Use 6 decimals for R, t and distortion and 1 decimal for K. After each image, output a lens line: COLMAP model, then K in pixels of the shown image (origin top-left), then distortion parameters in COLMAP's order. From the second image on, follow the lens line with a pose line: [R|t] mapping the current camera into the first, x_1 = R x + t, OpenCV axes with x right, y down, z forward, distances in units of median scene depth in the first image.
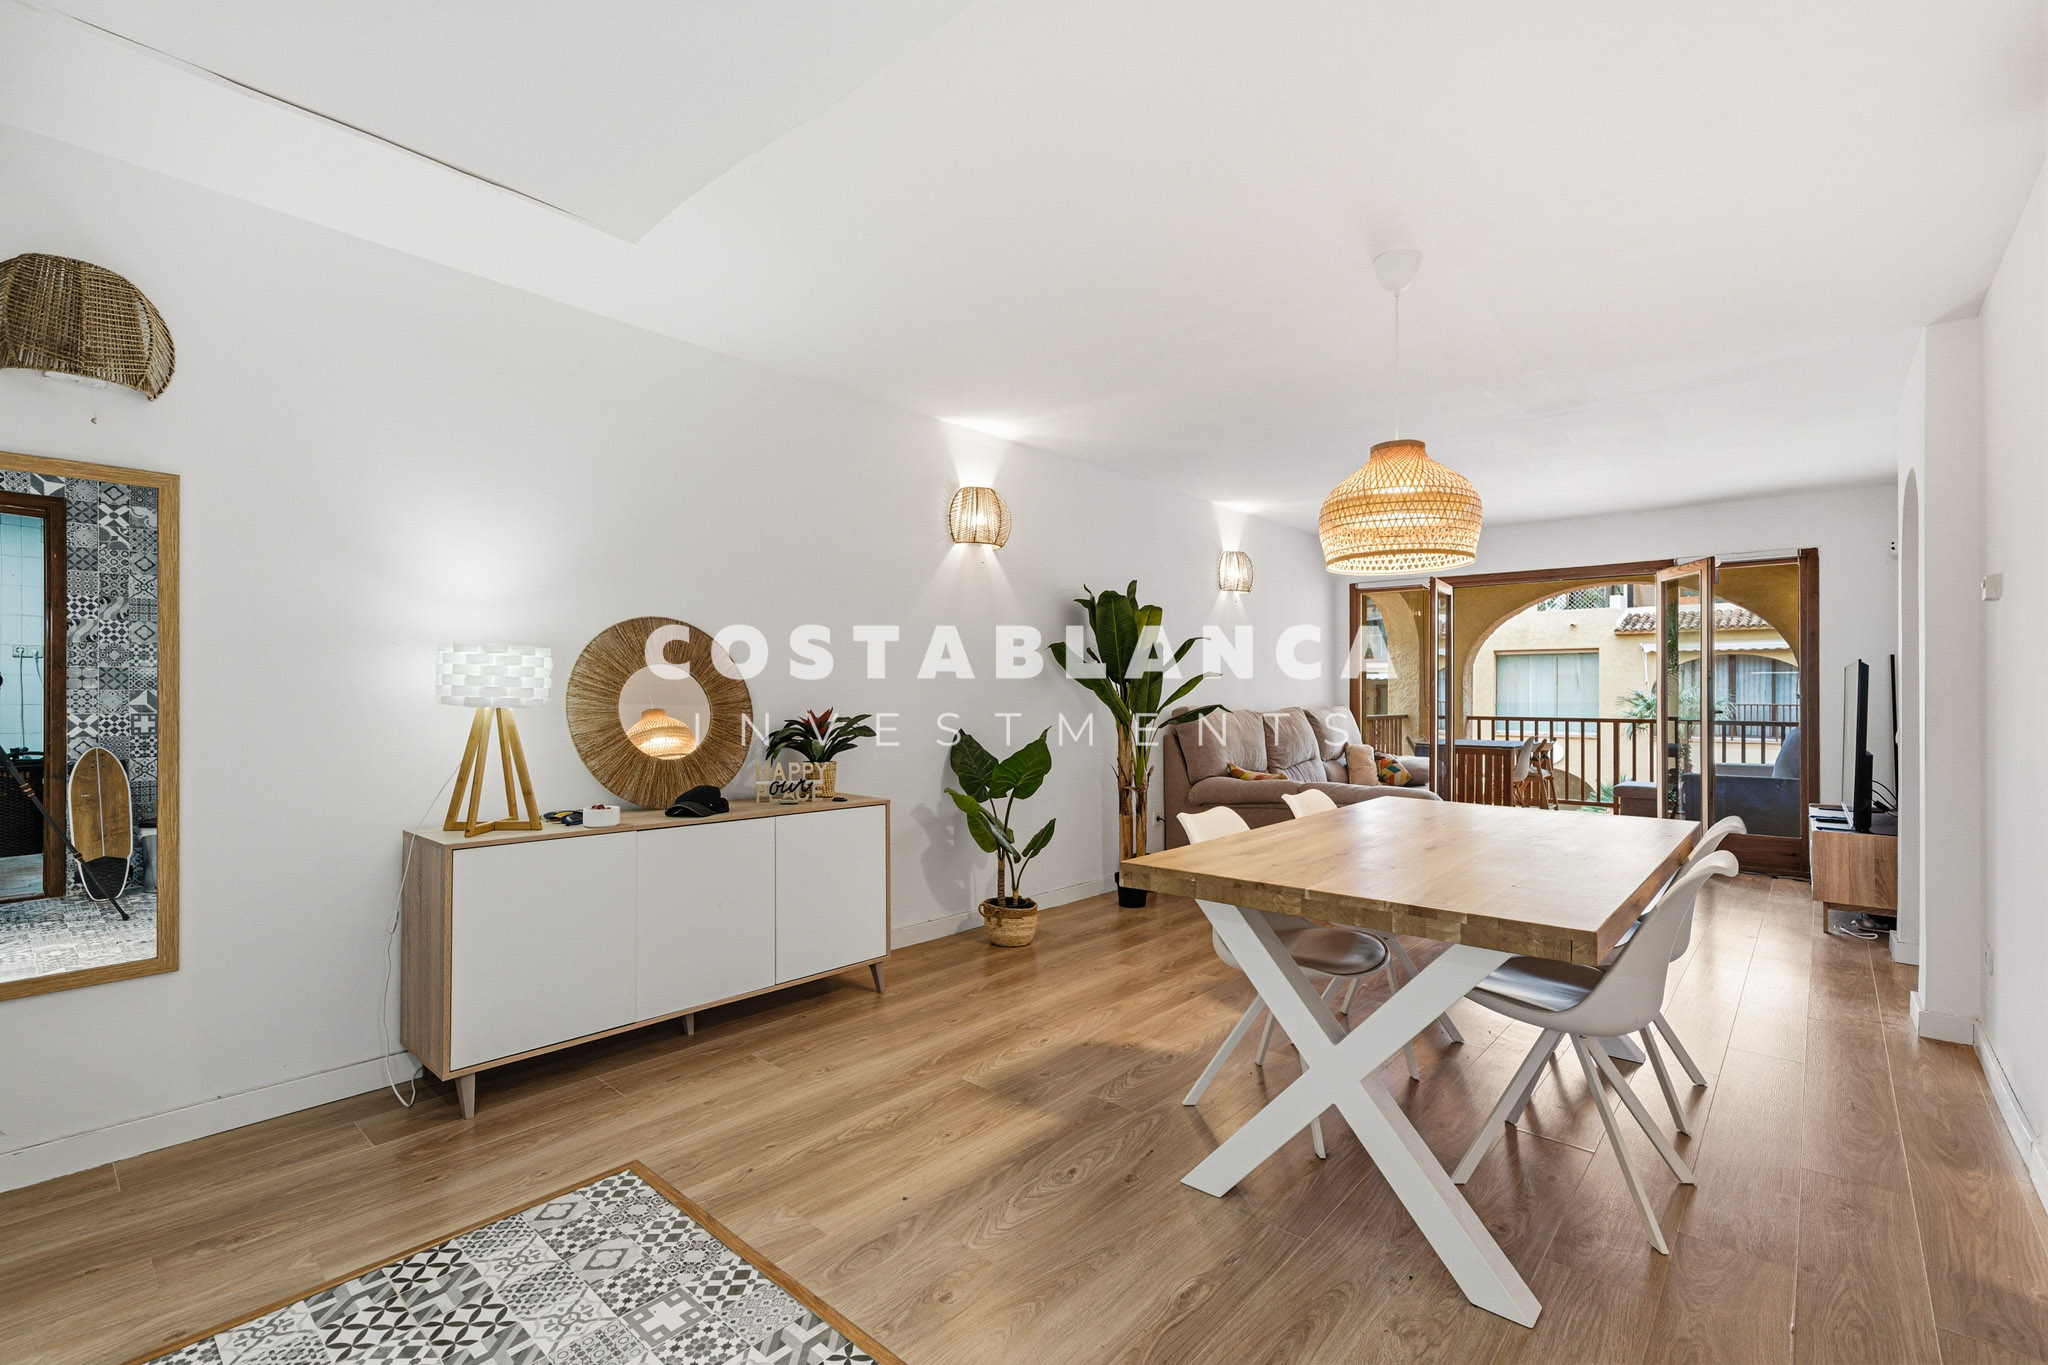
lens RADIAL K [[907.6, 0, 1013.4], [0, 907.6, 690.0], [0, 0, 1]] dist [-0.001569, 0.000129]
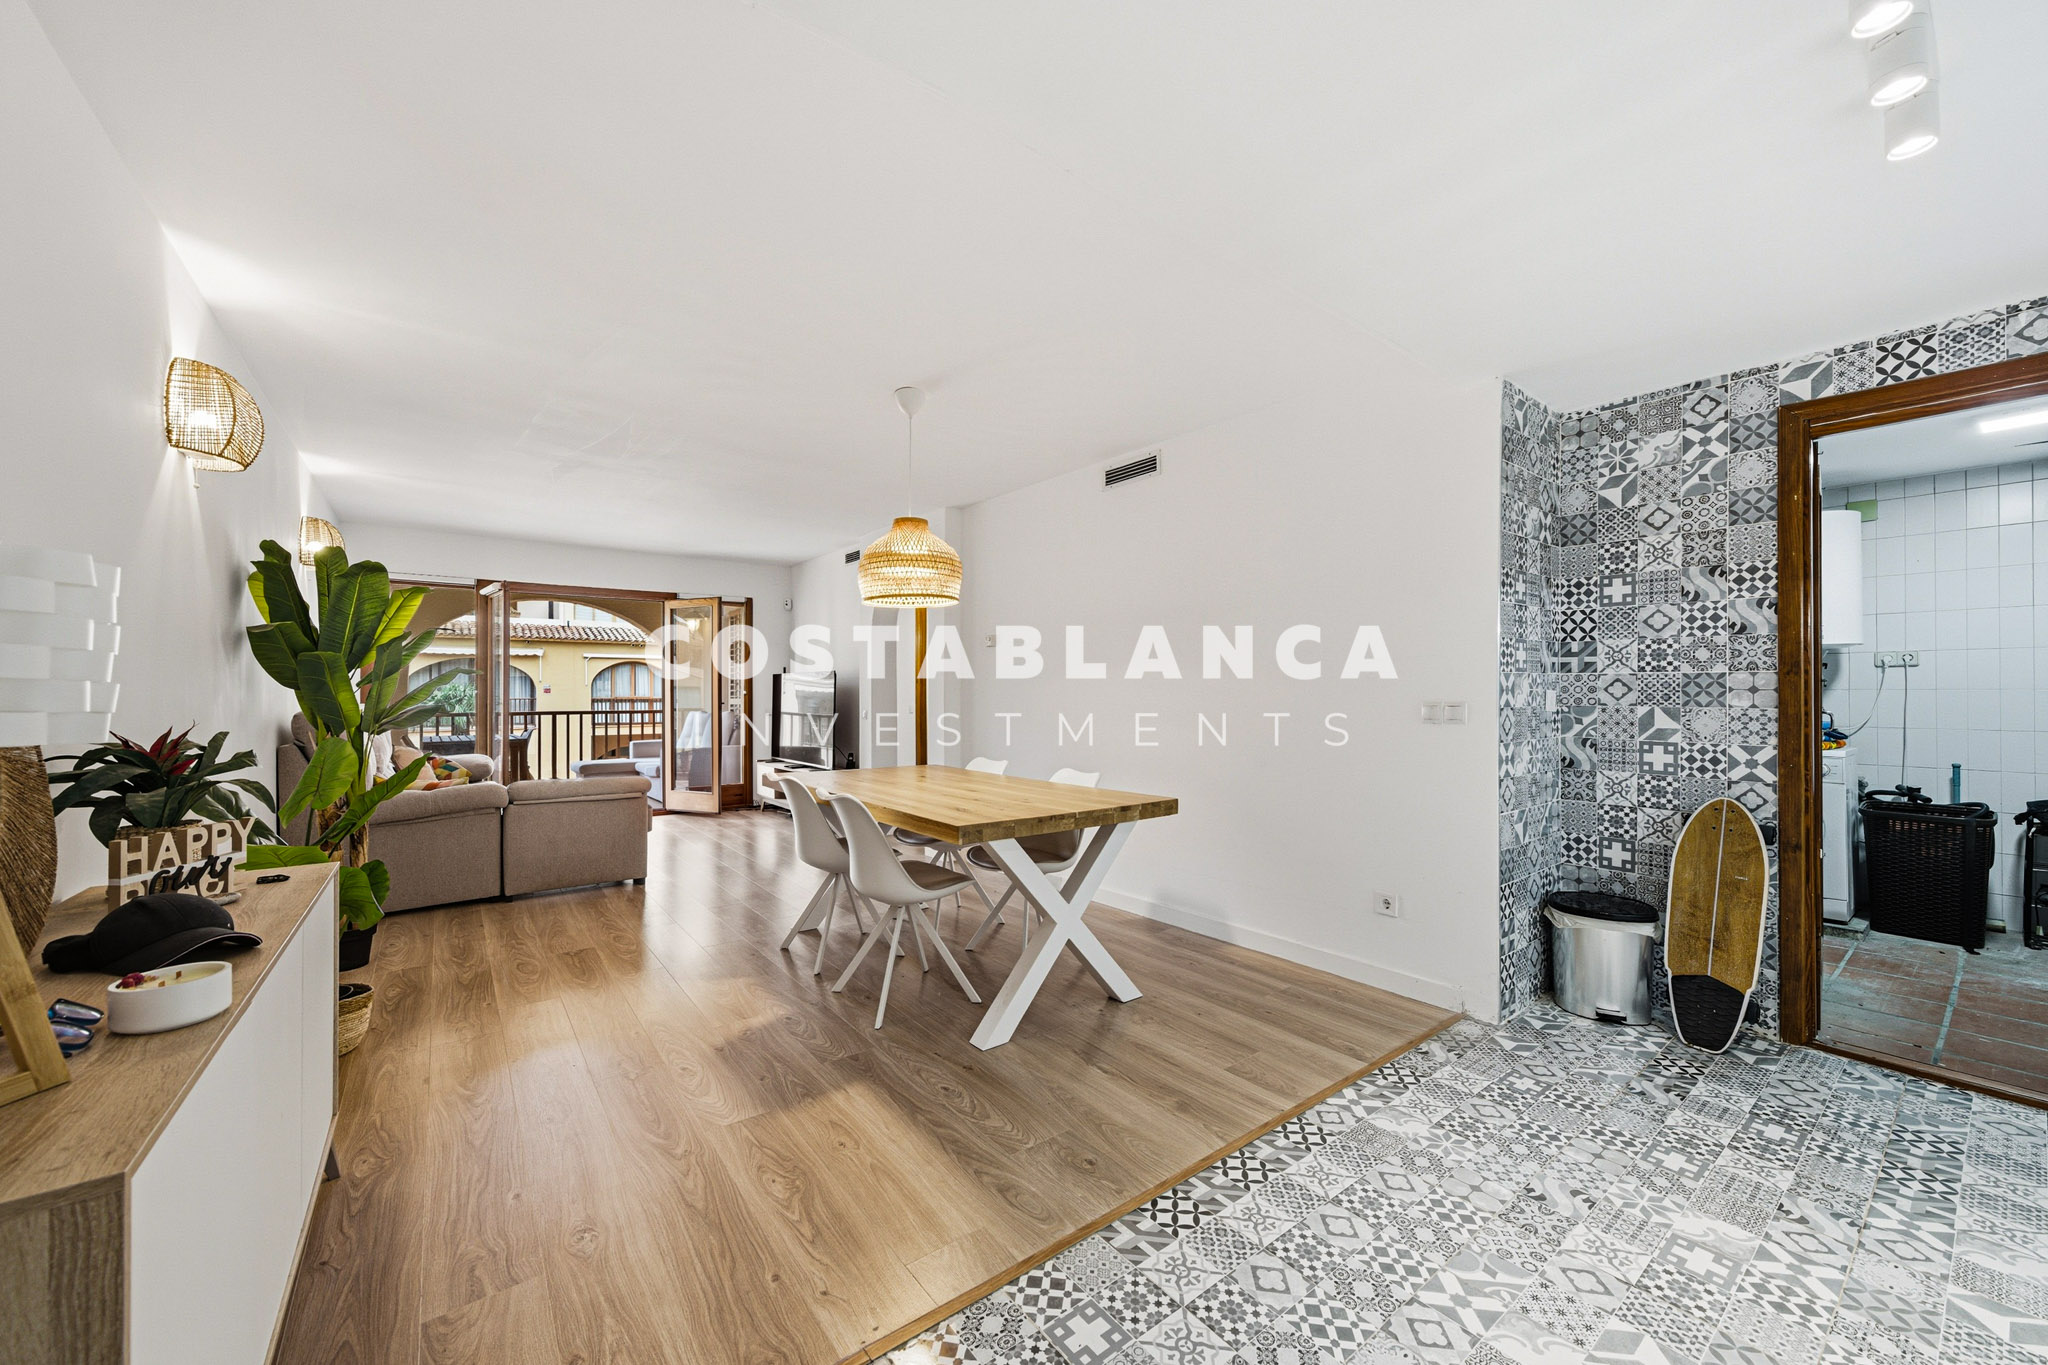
lens RADIAL K [[771.5, 0, 1037.5], [0, 771.5, 690.2], [0, 0, 1]] dist [-0.003056, -0.000201]
pose [[0.180371, 0.000594, 0.983599, -0.378704], [-0.005941, 0.999982, 0.000485, -0.001519], [-0.983581, -0.005931, 0.180371, 0.284407]]
